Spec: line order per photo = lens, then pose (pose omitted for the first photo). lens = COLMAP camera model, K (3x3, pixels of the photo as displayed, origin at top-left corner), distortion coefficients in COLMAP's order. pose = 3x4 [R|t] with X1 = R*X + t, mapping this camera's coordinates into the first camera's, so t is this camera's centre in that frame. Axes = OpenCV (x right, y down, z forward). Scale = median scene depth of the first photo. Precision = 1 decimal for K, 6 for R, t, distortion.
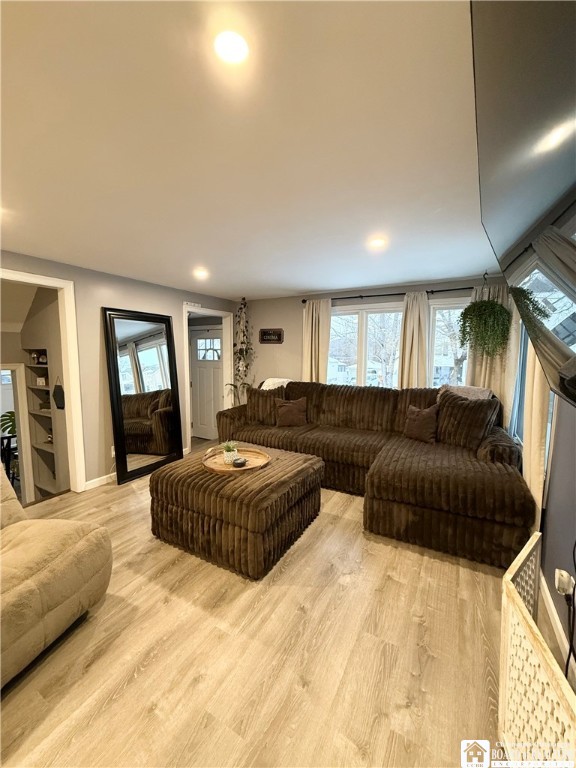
lens RADIAL K [[307.8, 0, 286.8], [0, 307.8, 383.1], [0, 0, 1]] dist [0.003419, -0.000238]
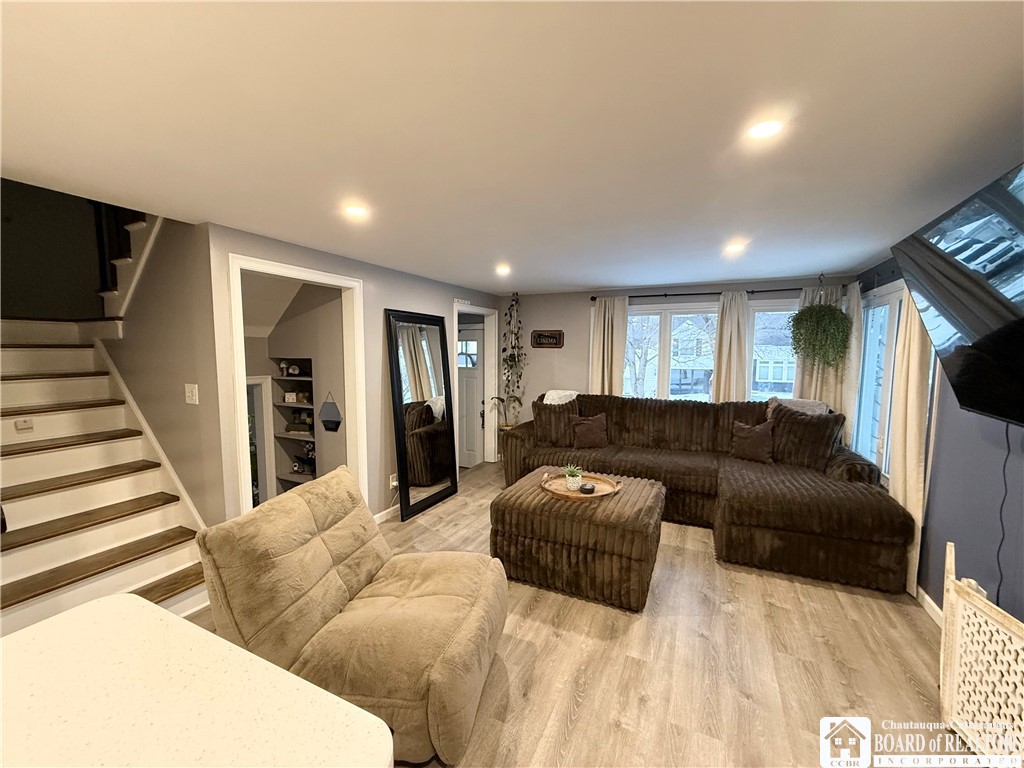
lens RADIAL K [[410.3, 0, 512.0], [0, 410.3, 385.8], [0, 0, 1]] dist [0.003419, -0.000238]
pose [[0.997575, -0.006708, 0.069279, -0.349886], [0.007602, 0.999891, -0.012648, -0.021361], [-0.069186, 0.013144, 0.997517, -0.140684]]
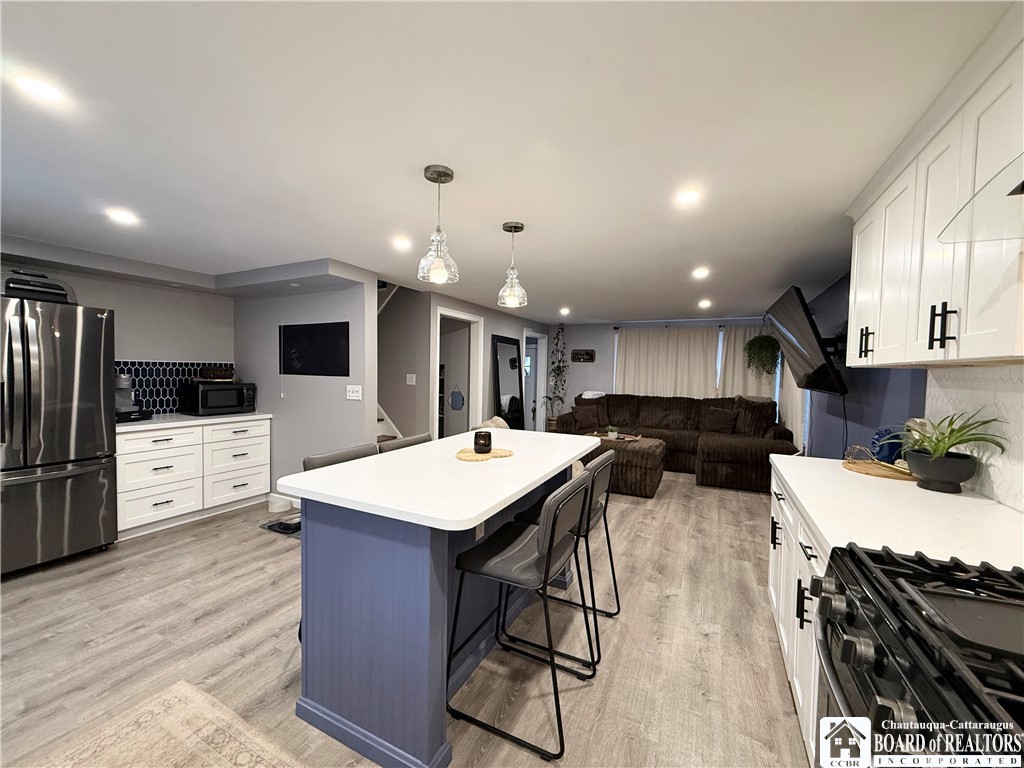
lens RADIAL K [[410.3, 0, 513.5], [0, 410.3, 380.7], [0, 0, 1]] dist [0.003419, -0.000238]
pose [[0.998140, 0.012701, 0.059632, -0.638482], [-0.008189, 0.997126, -0.075312, 0.096942], [-0.060417, 0.074683, 0.995375, -0.828853]]
